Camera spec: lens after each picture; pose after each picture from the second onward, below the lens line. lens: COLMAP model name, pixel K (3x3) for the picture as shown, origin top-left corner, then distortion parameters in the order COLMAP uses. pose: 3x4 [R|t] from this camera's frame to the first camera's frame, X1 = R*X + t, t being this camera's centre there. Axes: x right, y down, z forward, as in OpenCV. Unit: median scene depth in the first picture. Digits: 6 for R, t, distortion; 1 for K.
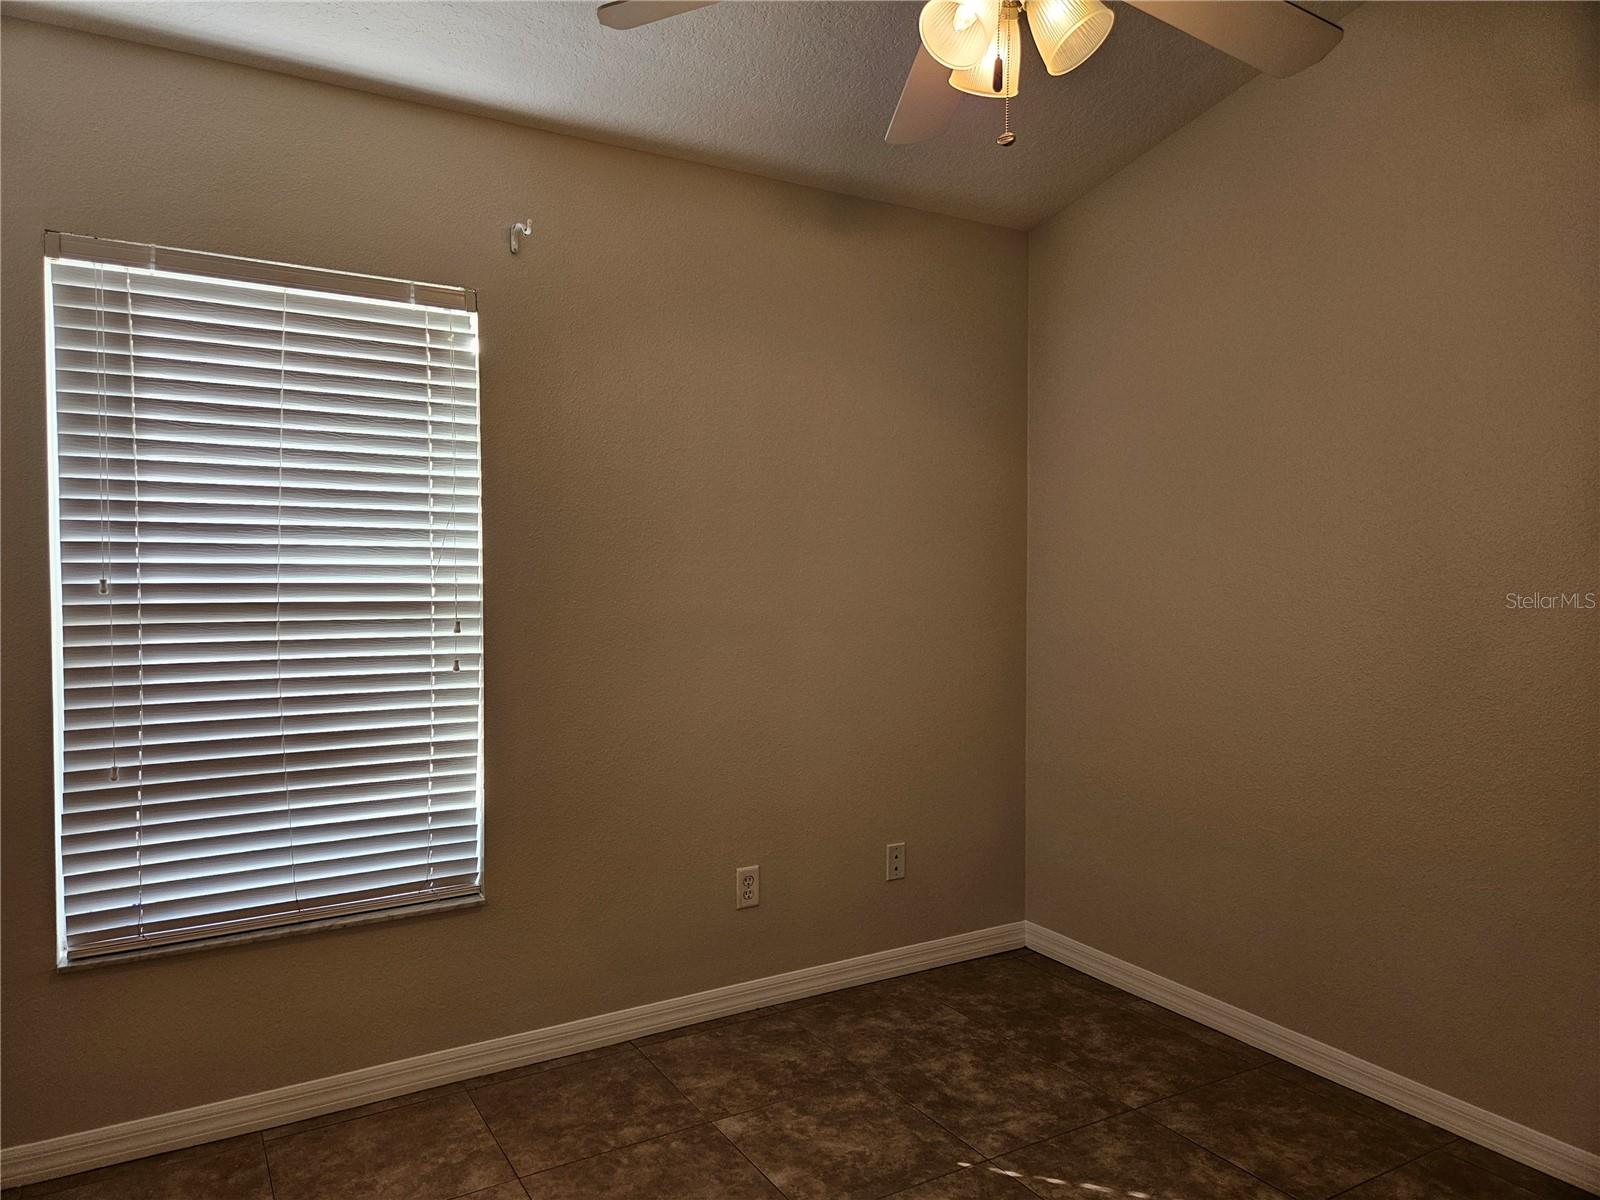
lens RADIAL K [[1068.2, 0, 797.8], [0, 1068.2, 596.4], [0, 0, 1]] dist [0.070598, -0.057320]
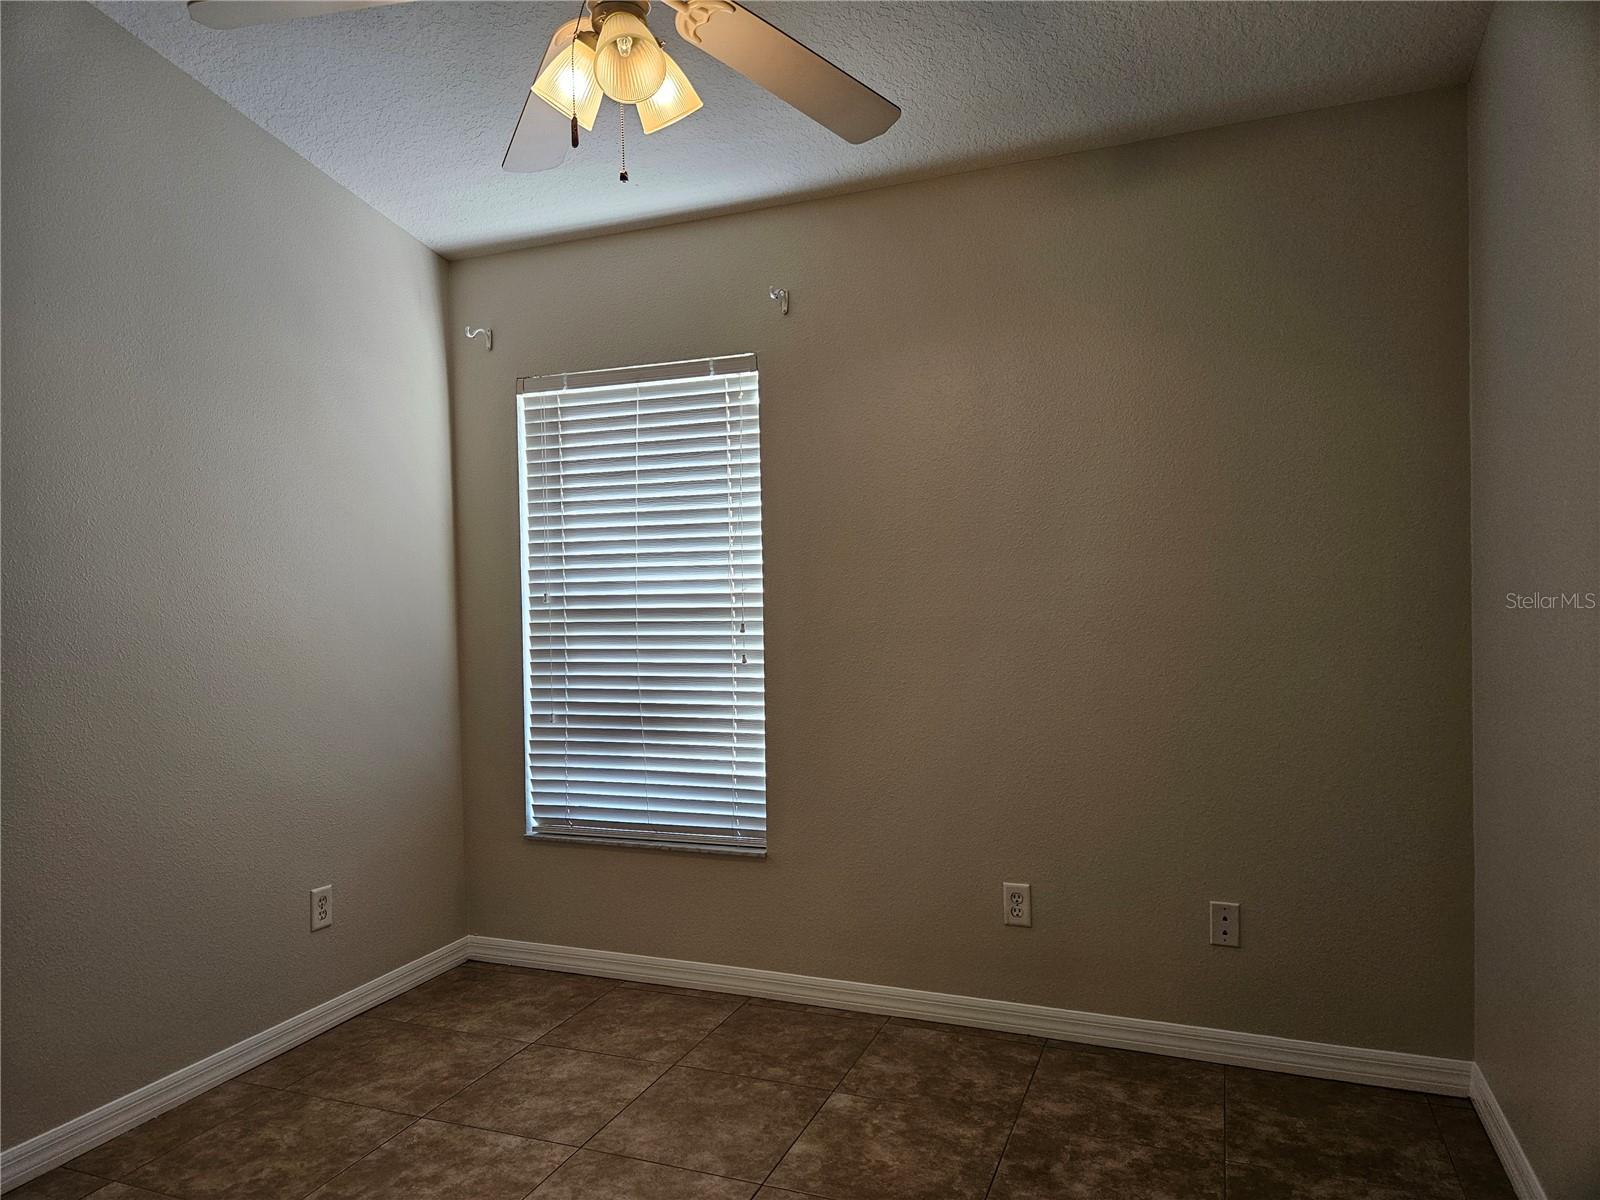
lens RADIAL K [[1068.2, 0, 801.5], [0, 1068.2, 610.3], [0, 0, 1]] dist [0.070598, -0.057320]
pose [[0.609615, -0.002645, -0.792693, 0.705466], [-0.000427, 0.999993, -0.003665, 0.012888], [0.792698, 0.002572, 0.609610, 0.303789]]
